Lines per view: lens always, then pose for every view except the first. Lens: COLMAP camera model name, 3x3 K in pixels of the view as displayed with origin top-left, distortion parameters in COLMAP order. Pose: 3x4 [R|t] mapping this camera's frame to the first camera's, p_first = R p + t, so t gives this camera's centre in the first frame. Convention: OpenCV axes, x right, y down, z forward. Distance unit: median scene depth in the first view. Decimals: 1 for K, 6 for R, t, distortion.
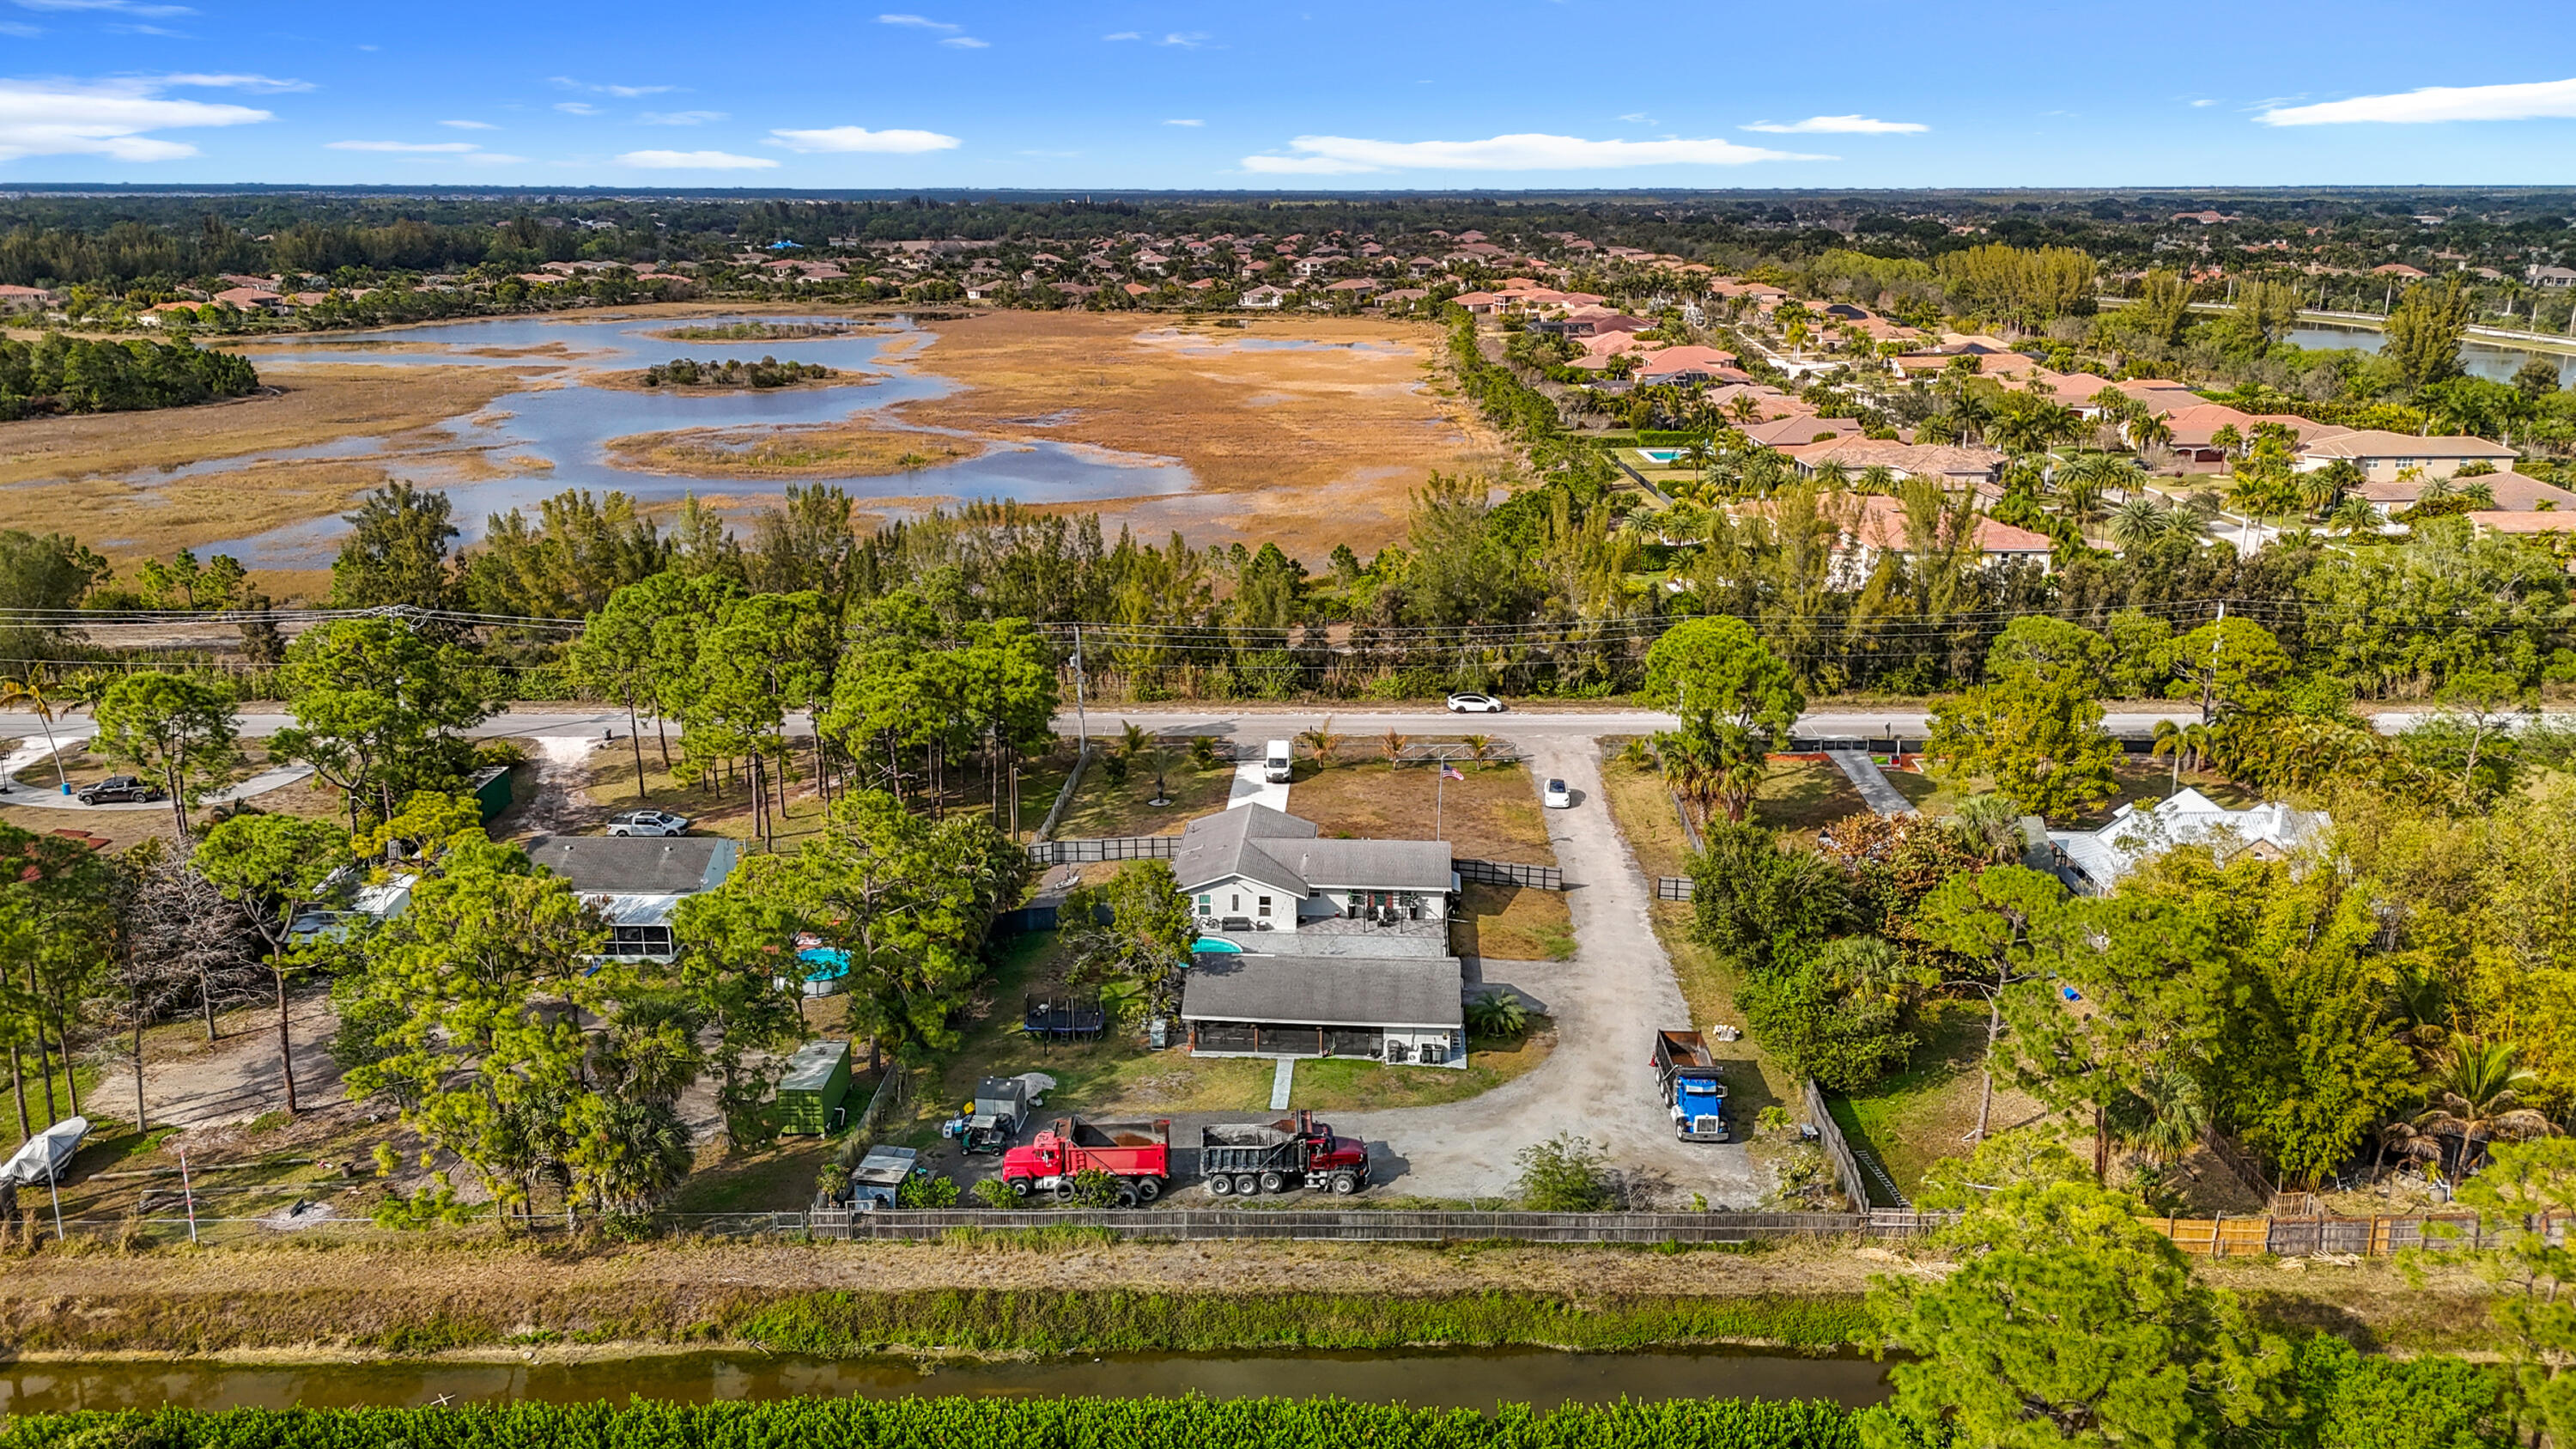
lens RADIAL K [[1907.7, 0, 1288.0], [0, 1907.7, 724.5], [0, 0, 1]] dist [0.076905, -0.068610]
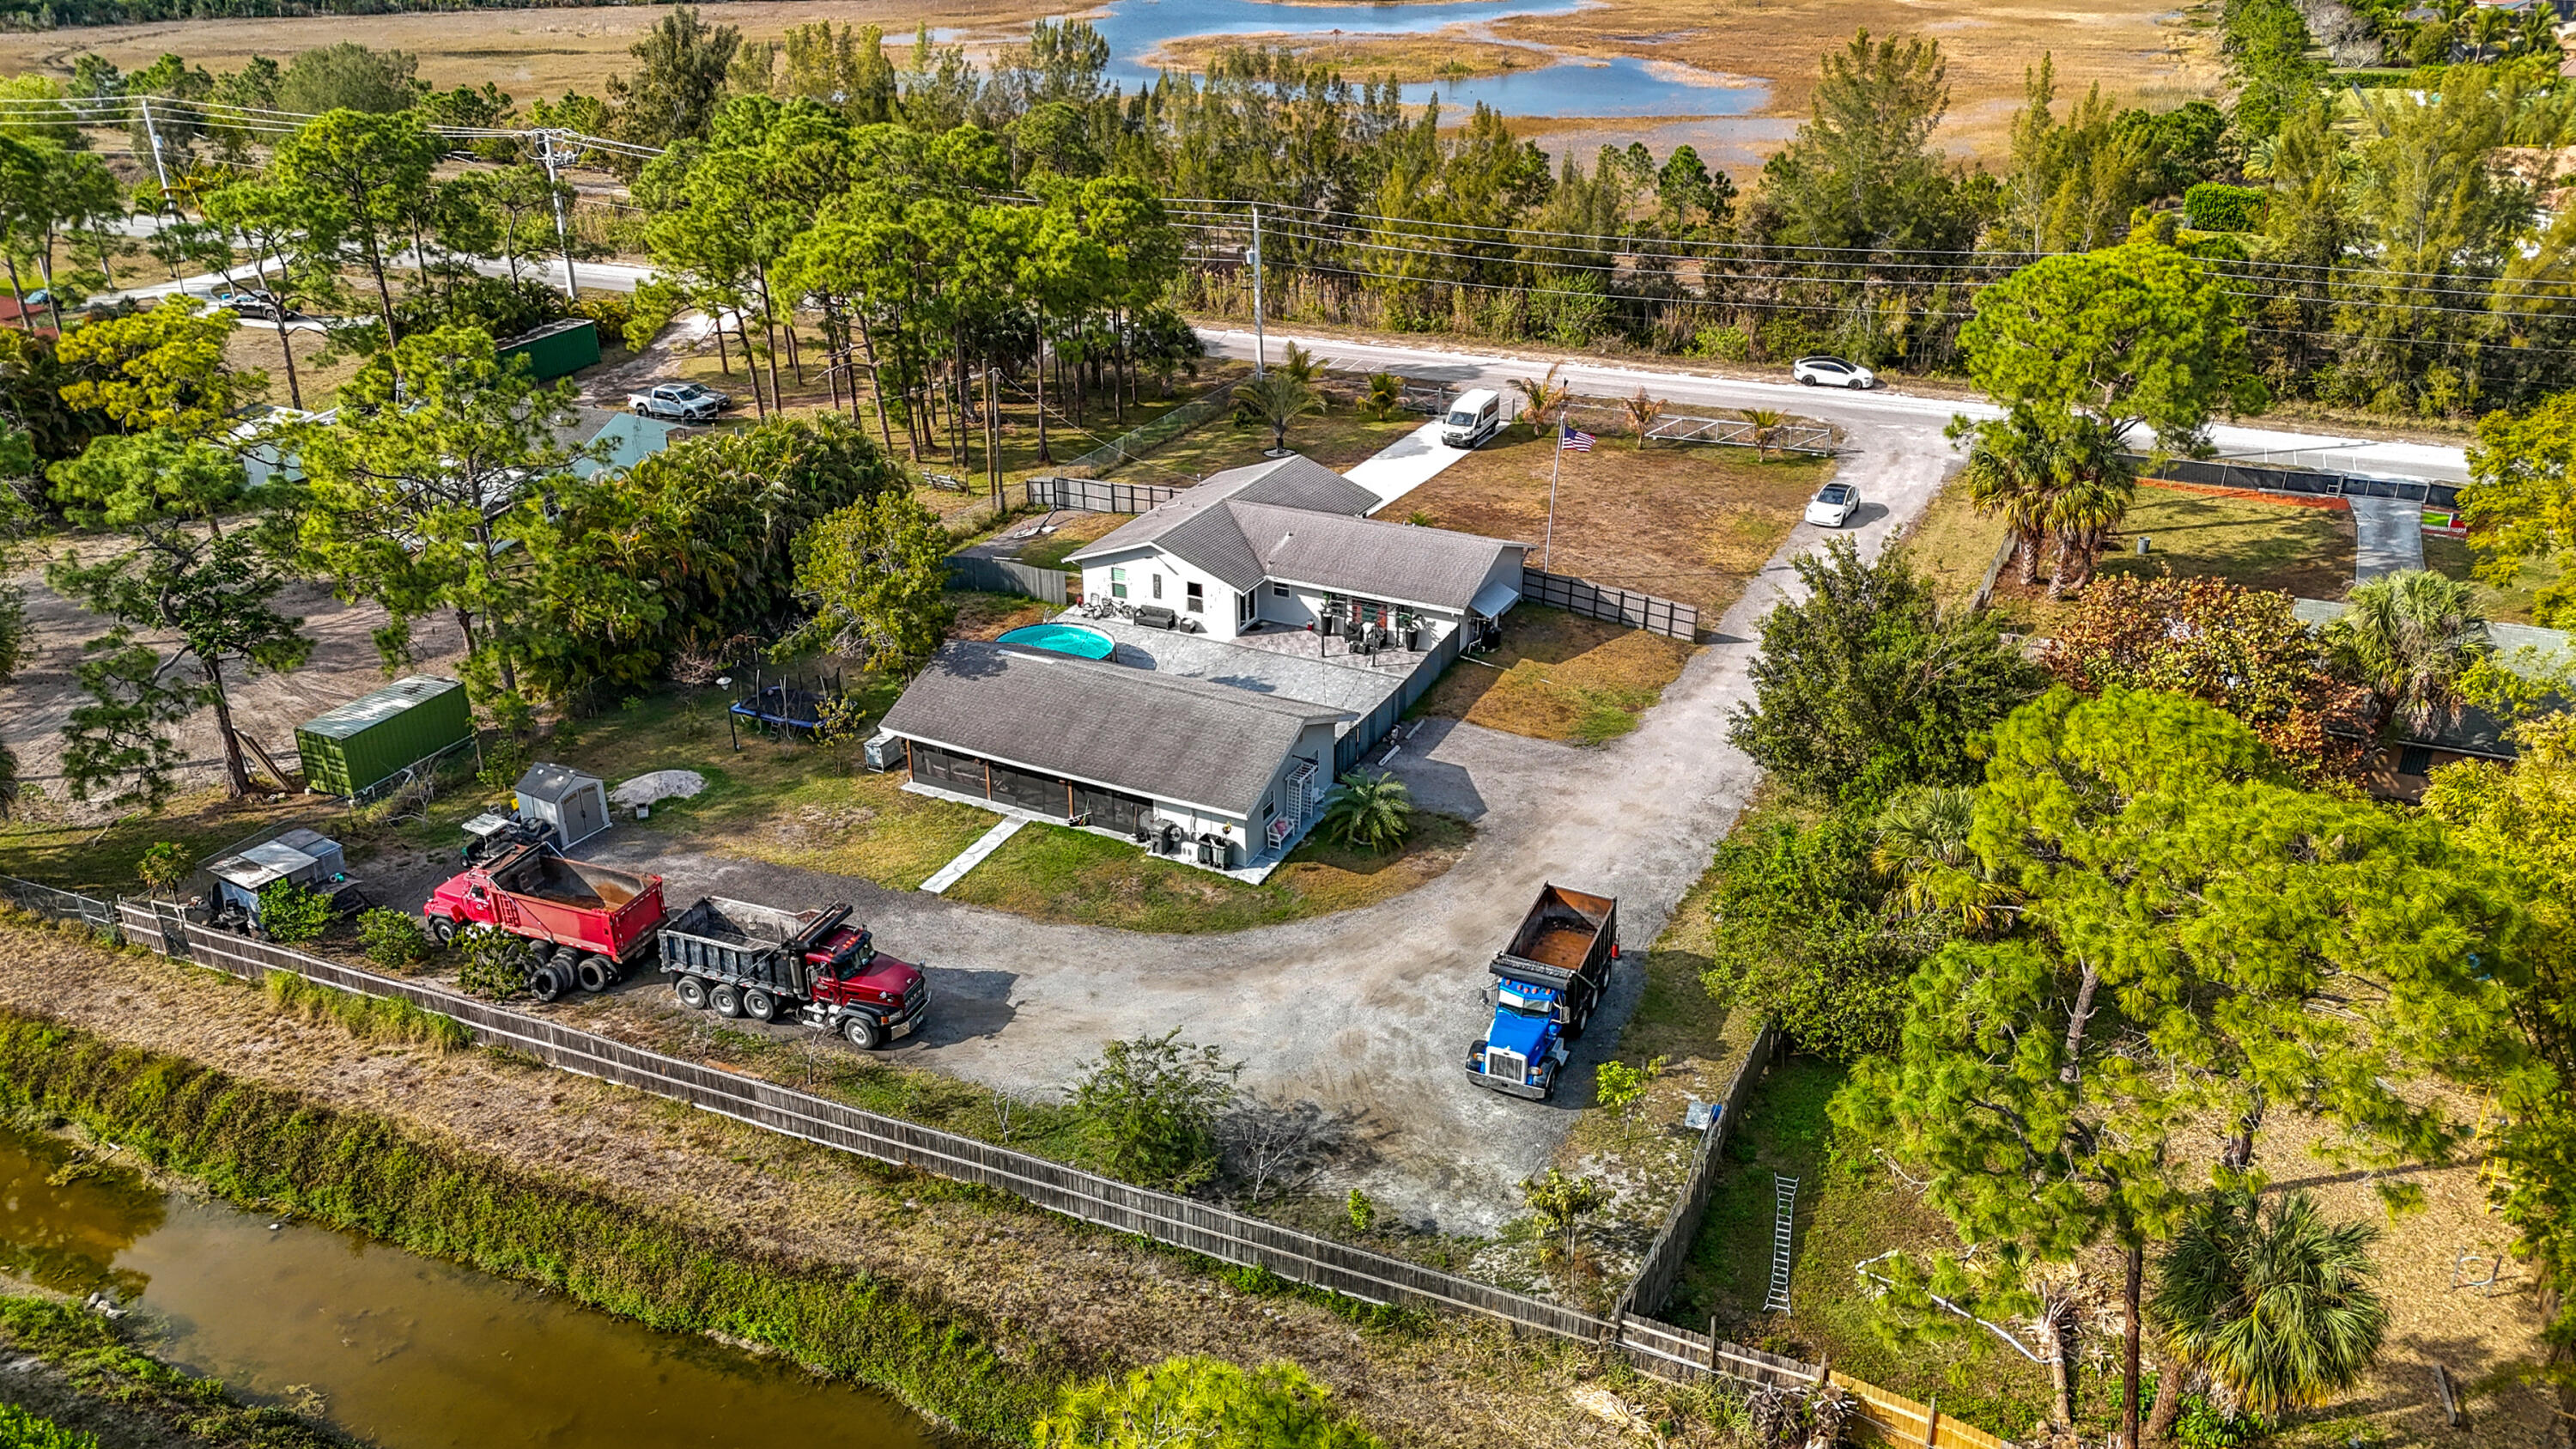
lens RADIAL K [[1898.0, 0, 1287.3], [0, 1898.0, 747.7], [0, 0, 1]] dist [0.103620, -0.121501]
pose [[0.919401, 0.168929, -0.355196, 0.270620], [-0.105724, 0.975976, 0.190509, 0.014350], [0.378845, -0.137602, 0.915173, 0.379439]]
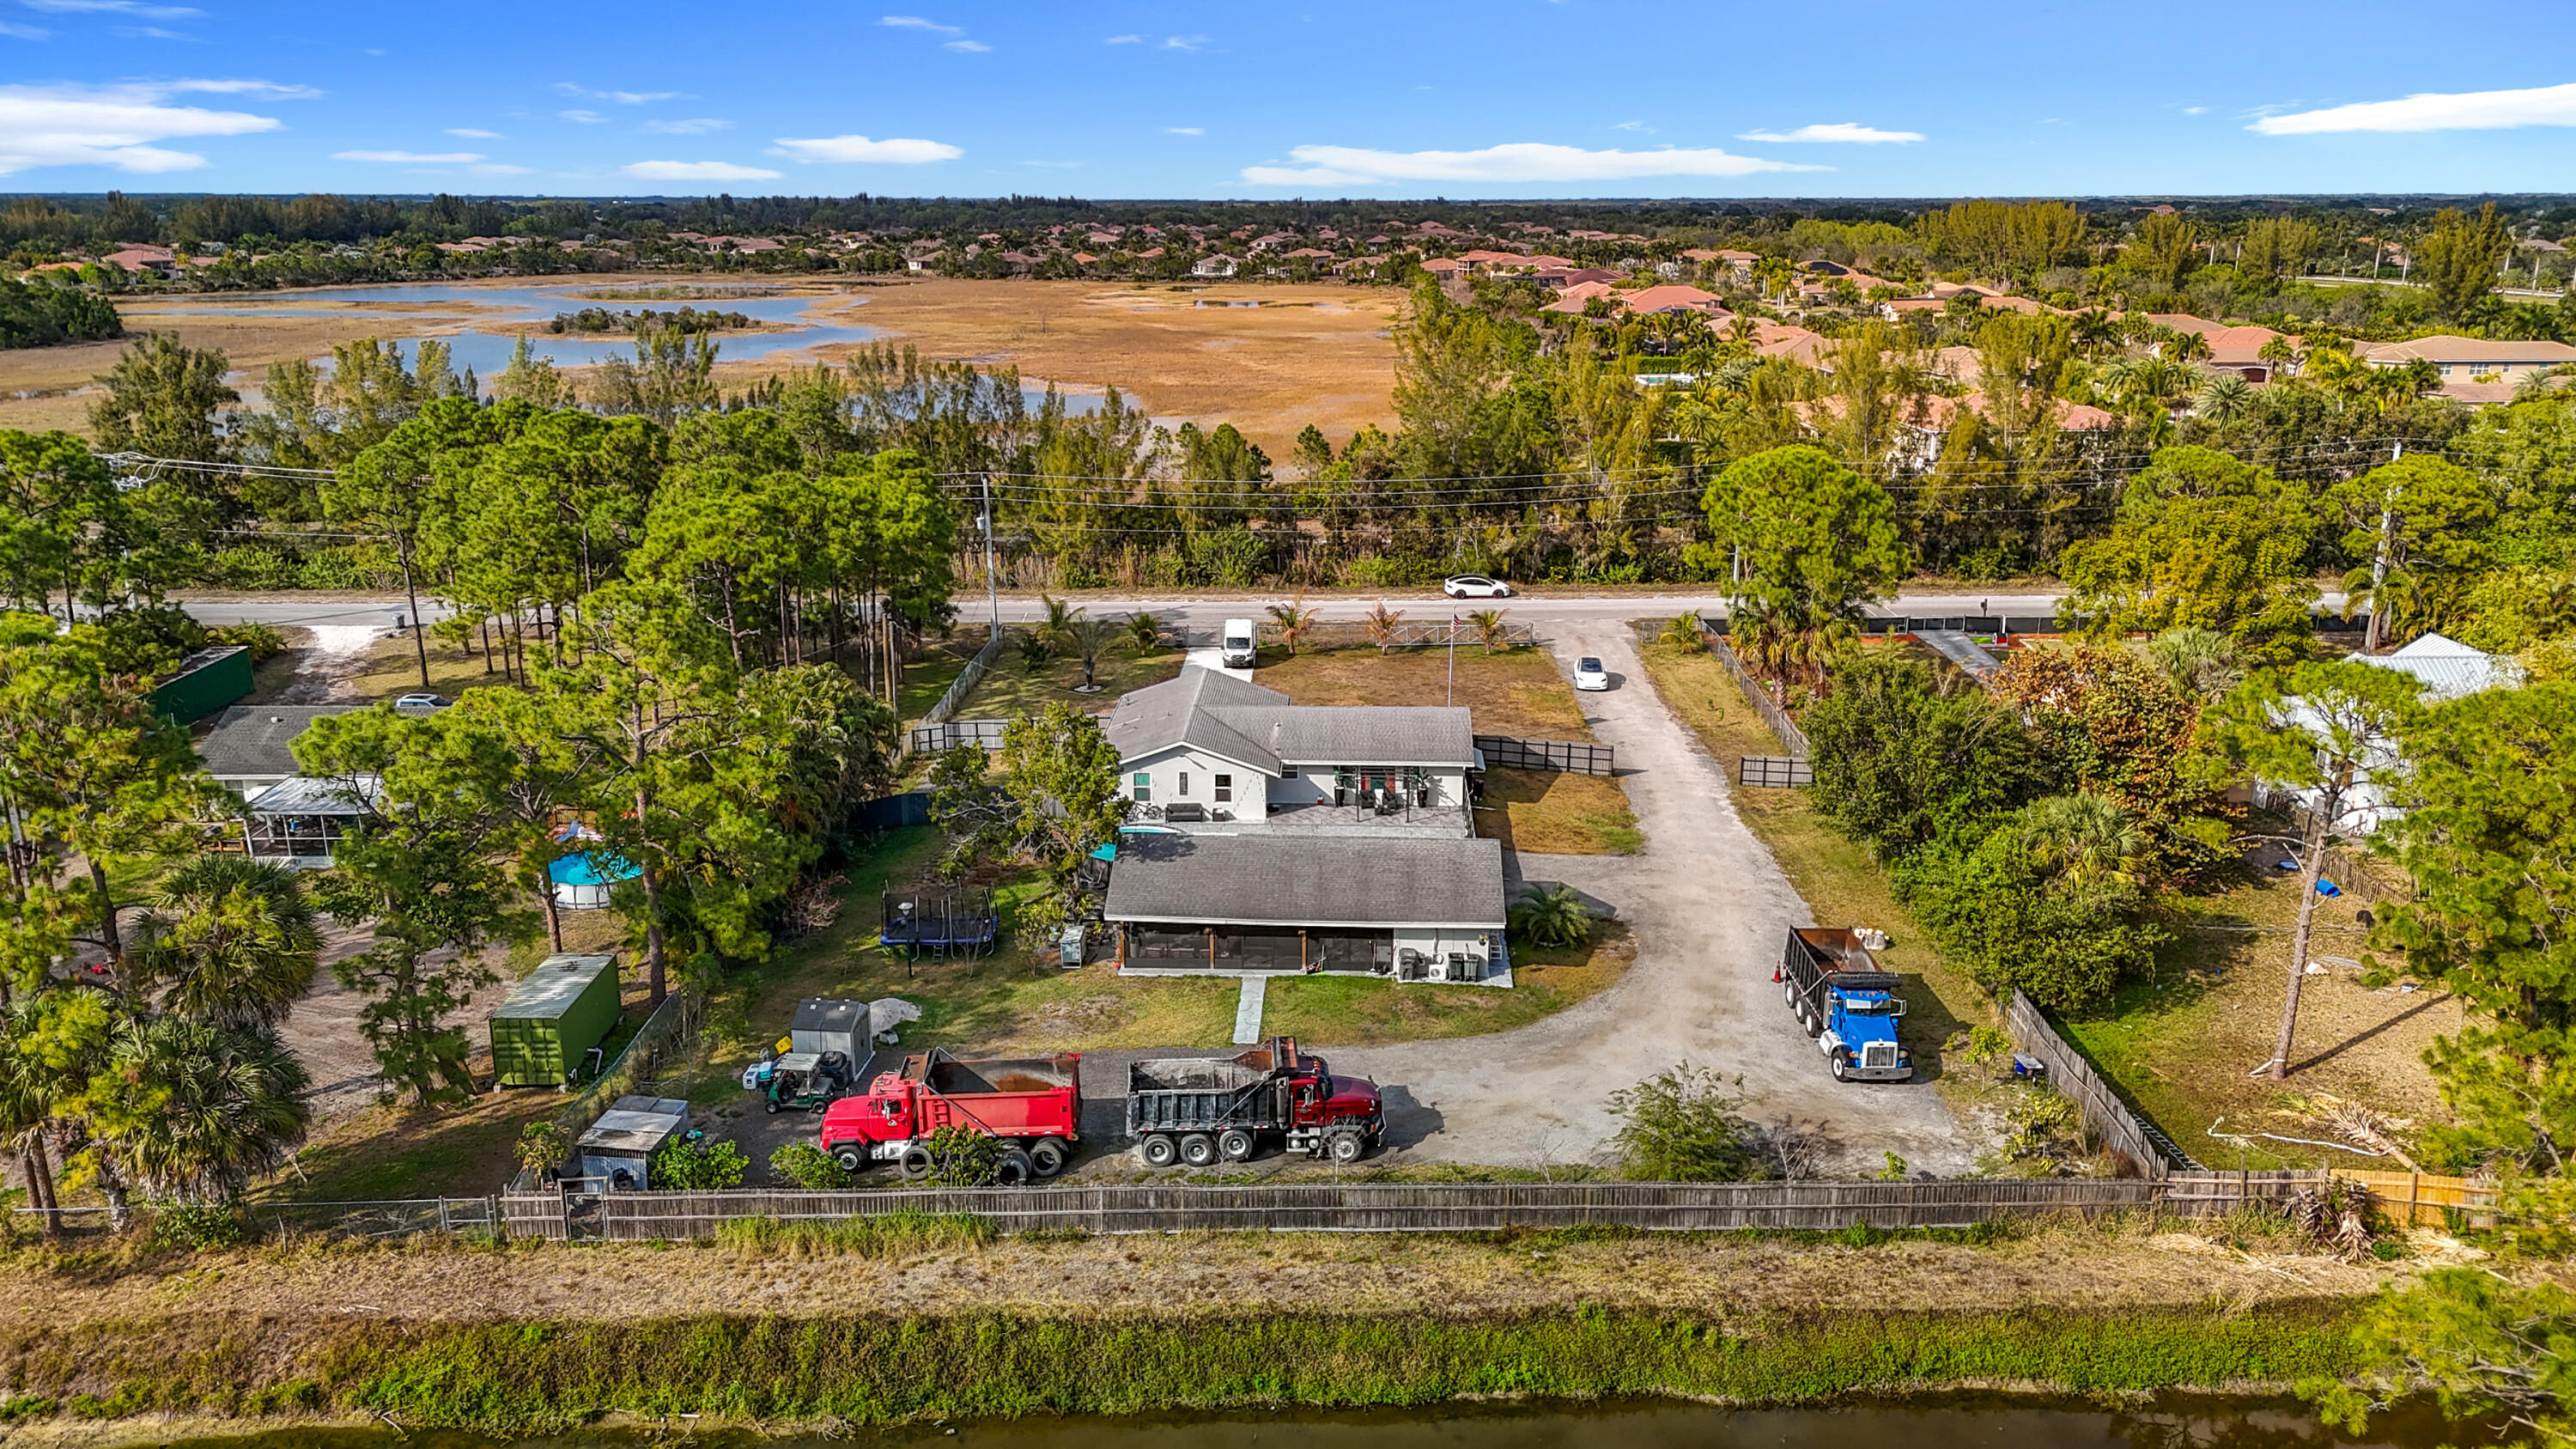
lens RADIAL K [[1907.7, 0, 1288.0], [0, 1907.7, 724.5], [0, 0, 1]] dist [0.076905, -0.068610]
pose [[0.999728, -0.007034, 0.022250, -0.003232], [0.007127, 0.999966, -0.004100, 0.073900], [-0.022221, 0.004257, 0.999744, 0.259893]]
